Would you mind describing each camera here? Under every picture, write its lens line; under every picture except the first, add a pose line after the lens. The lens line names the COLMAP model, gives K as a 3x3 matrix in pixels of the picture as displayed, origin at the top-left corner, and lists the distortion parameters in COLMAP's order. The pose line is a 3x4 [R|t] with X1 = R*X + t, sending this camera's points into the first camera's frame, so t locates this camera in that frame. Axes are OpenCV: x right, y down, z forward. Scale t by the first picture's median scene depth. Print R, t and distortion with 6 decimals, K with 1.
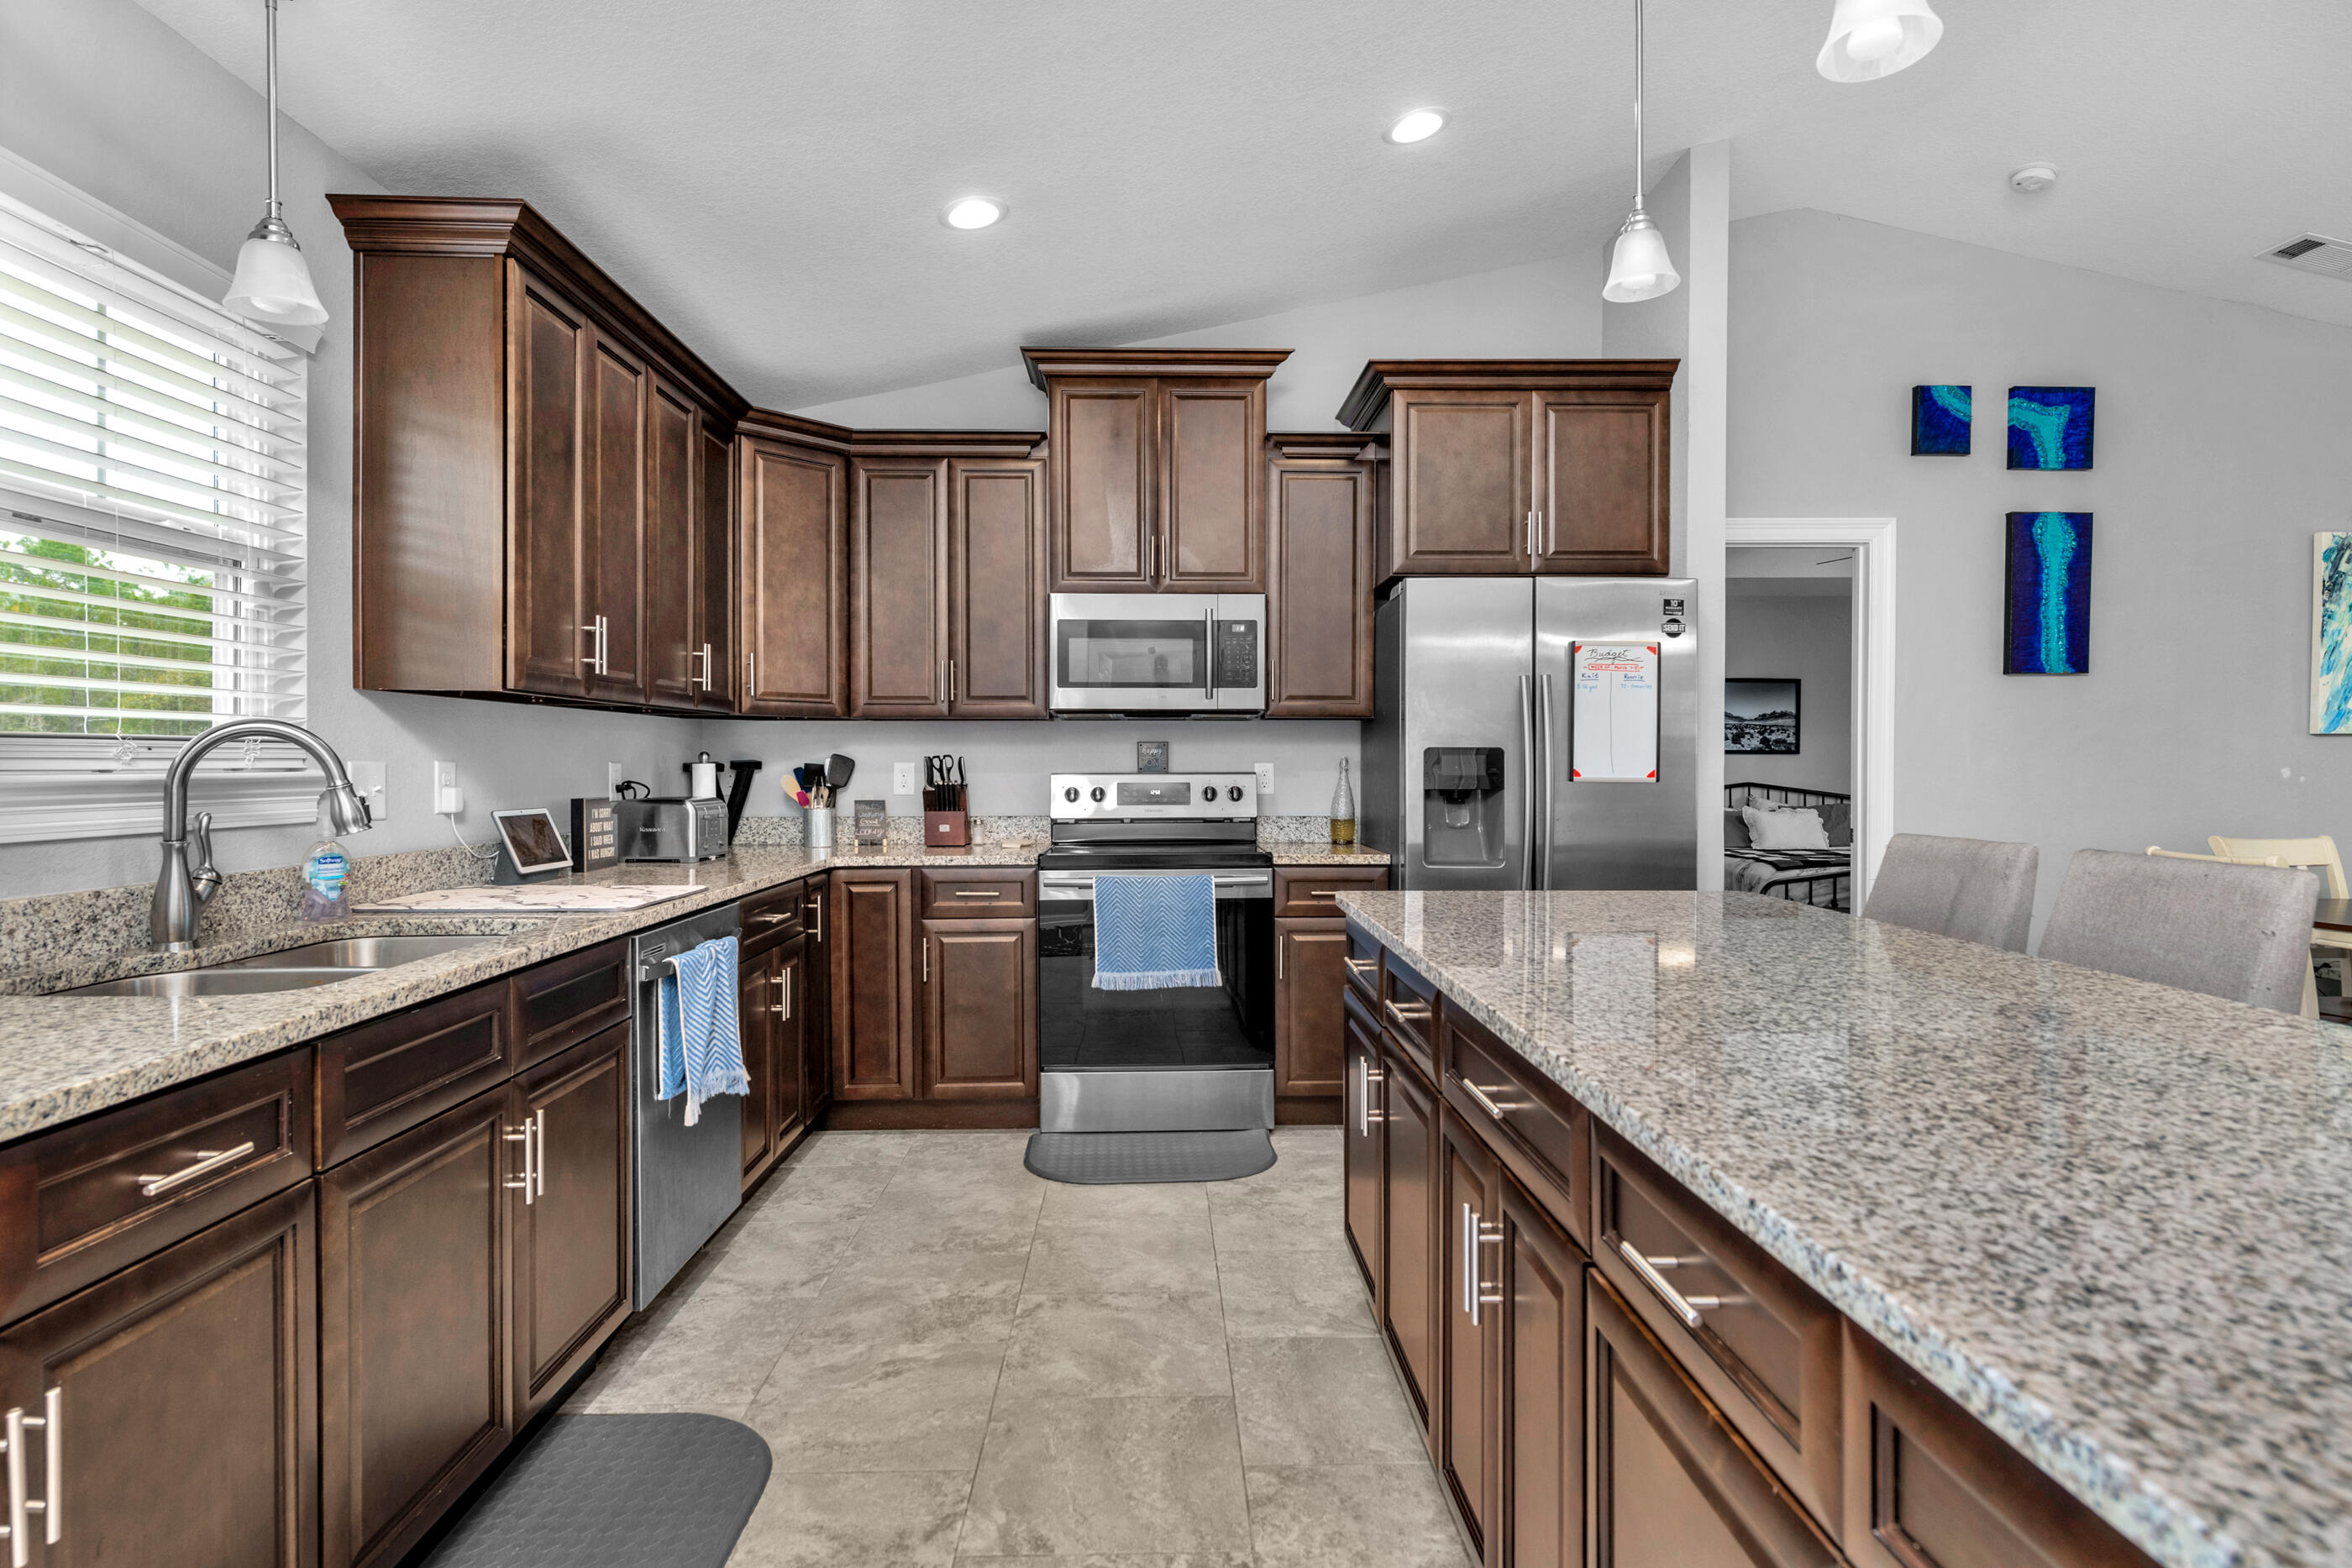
lens RADIAL K [[1218.5, 0, 1160.1], [0, 1218.5, 778.5], [0, 0, 1]] dist [0.006690, -0.001578]
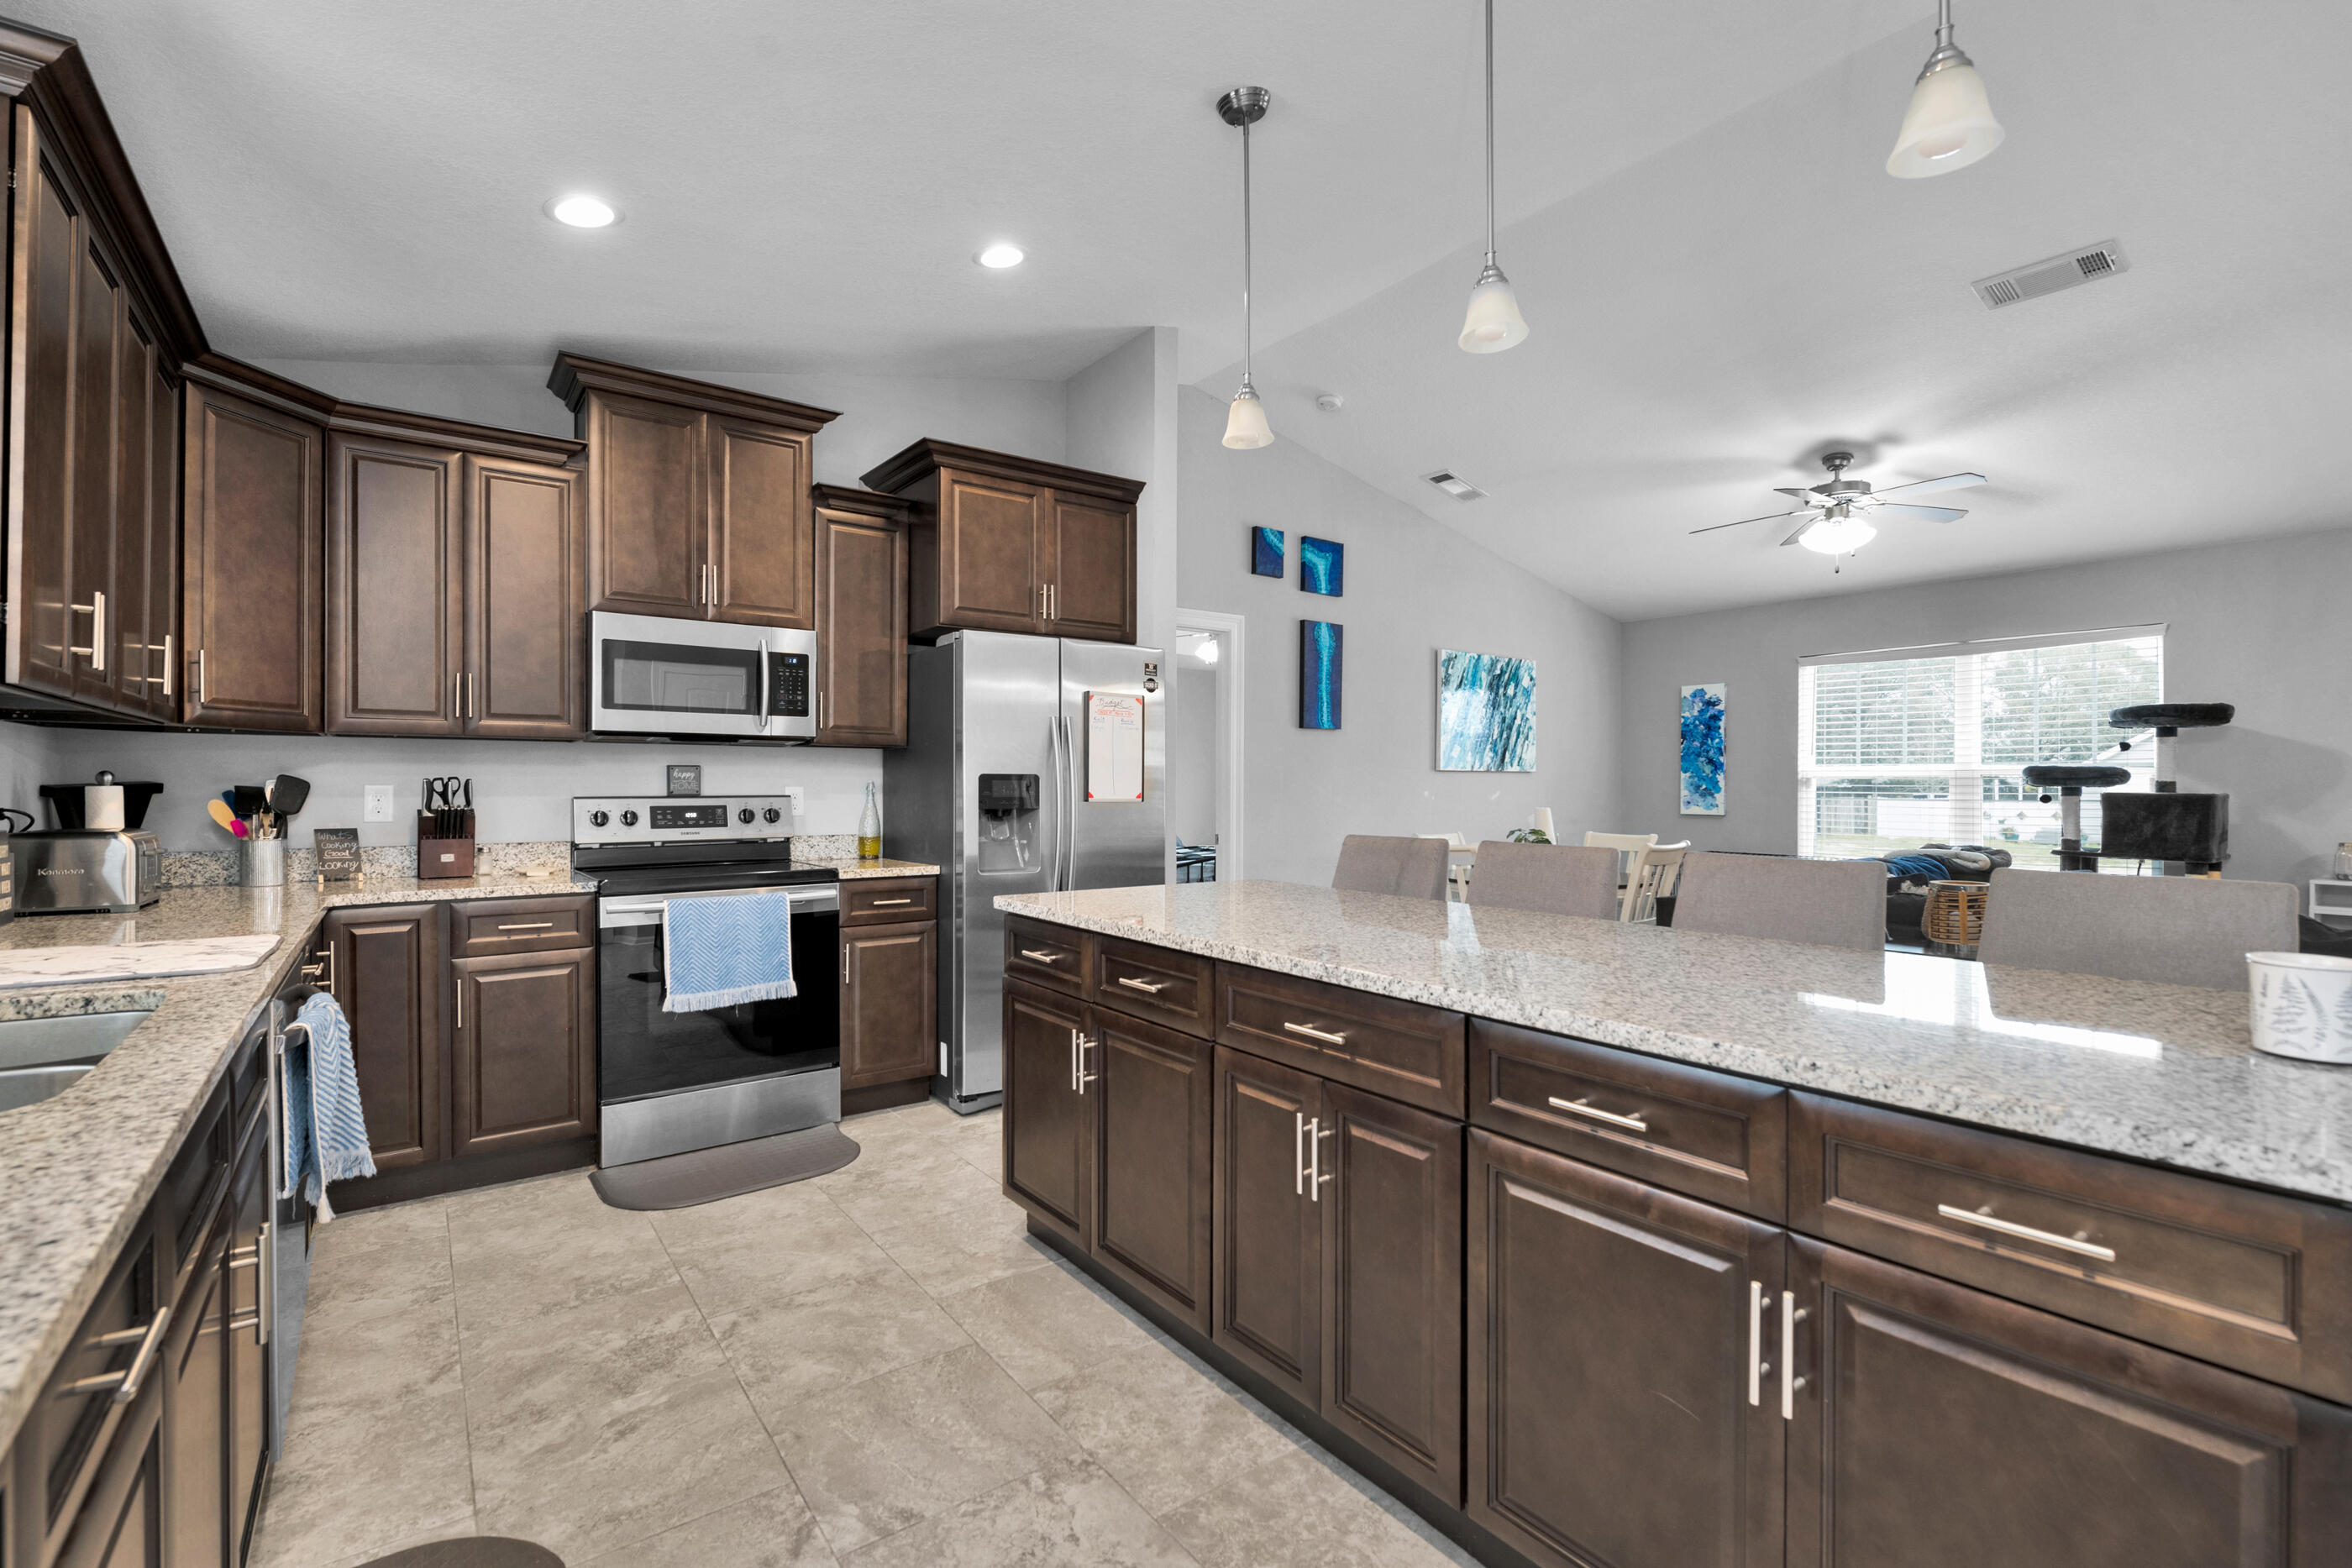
lens RADIAL K [[1062.1, 0, 1166.2], [0, 1062.1, 792.8], [0, 0, 1]] dist [0.003259, -0.005120]
pose [[0.813690, -0.001237, 0.581298, -0.221762], [0.005521, 0.999969, -0.005601, -0.000325], [-0.581273, 0.007766, 0.813671, 0.051118]]
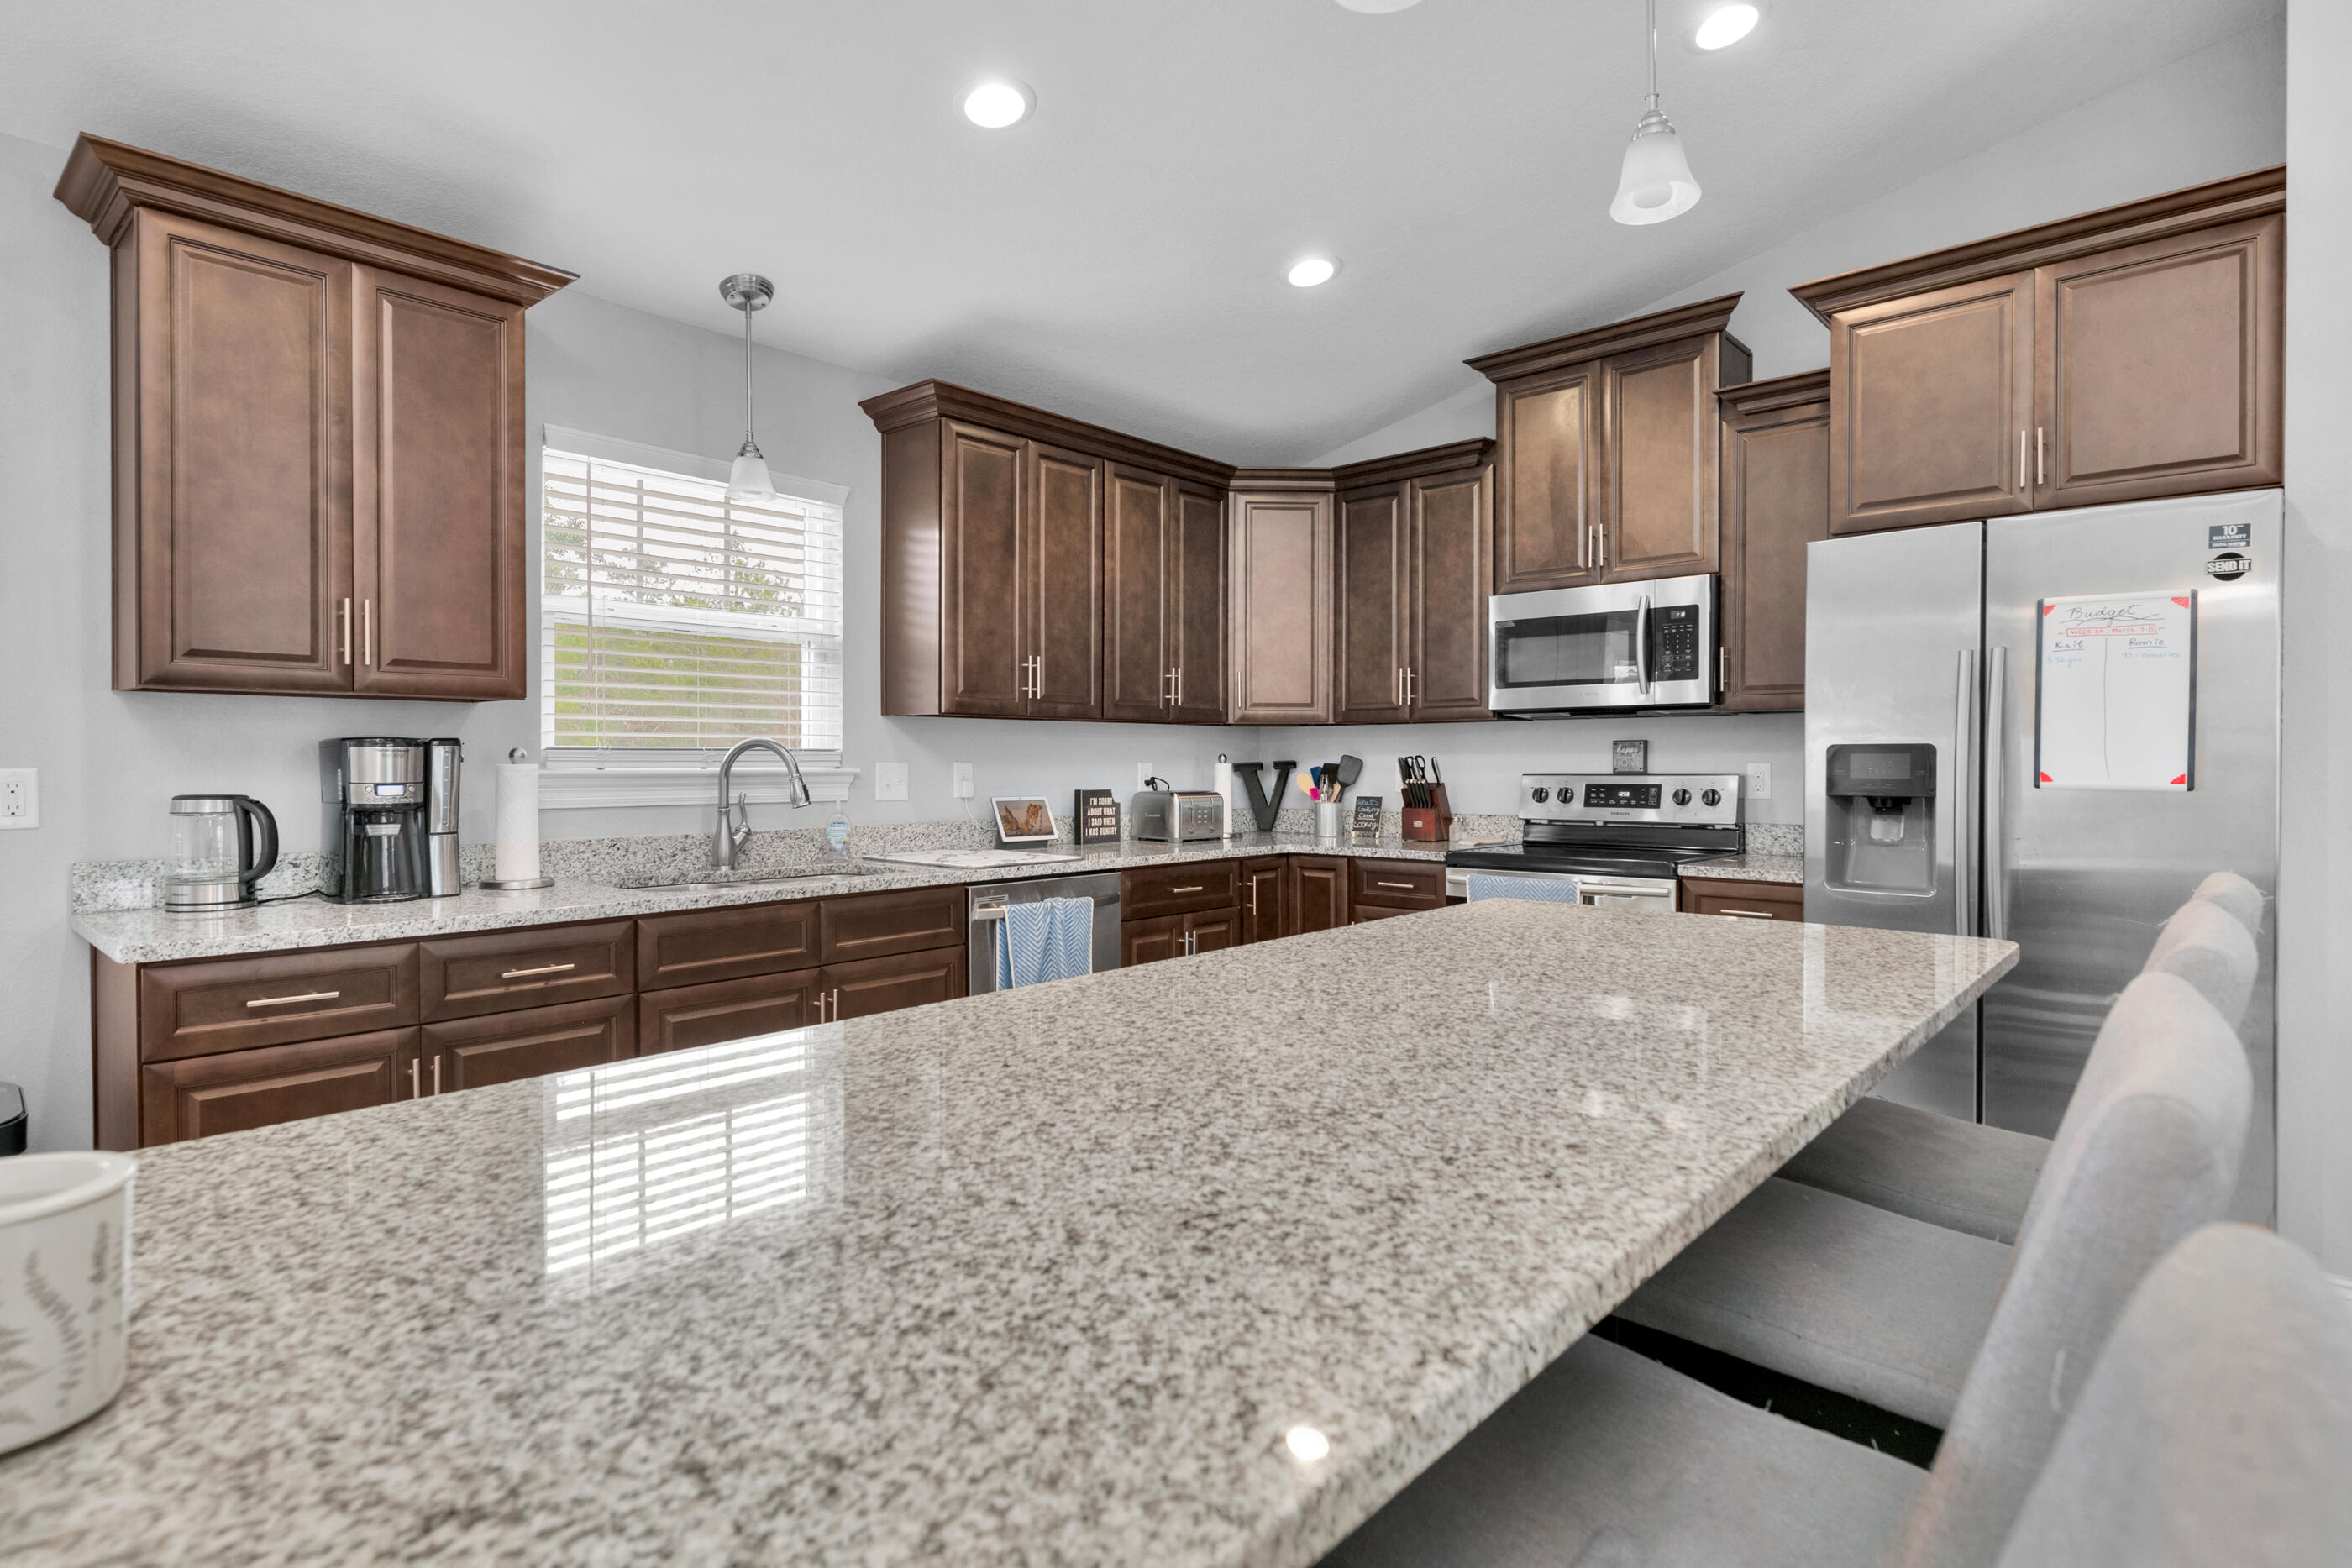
lens RADIAL K [[1191.5, 0, 1176.0], [0, 1191.5, 784.0], [0, 0, 1]] dist [0.000103, -0.000373]
pose [[0.726485, 0.012256, -0.687073, 0.426409], [-0.007940, 0.999924, 0.009441, -0.002802], [0.687136, -0.001403, 0.726527, 0.103001]]
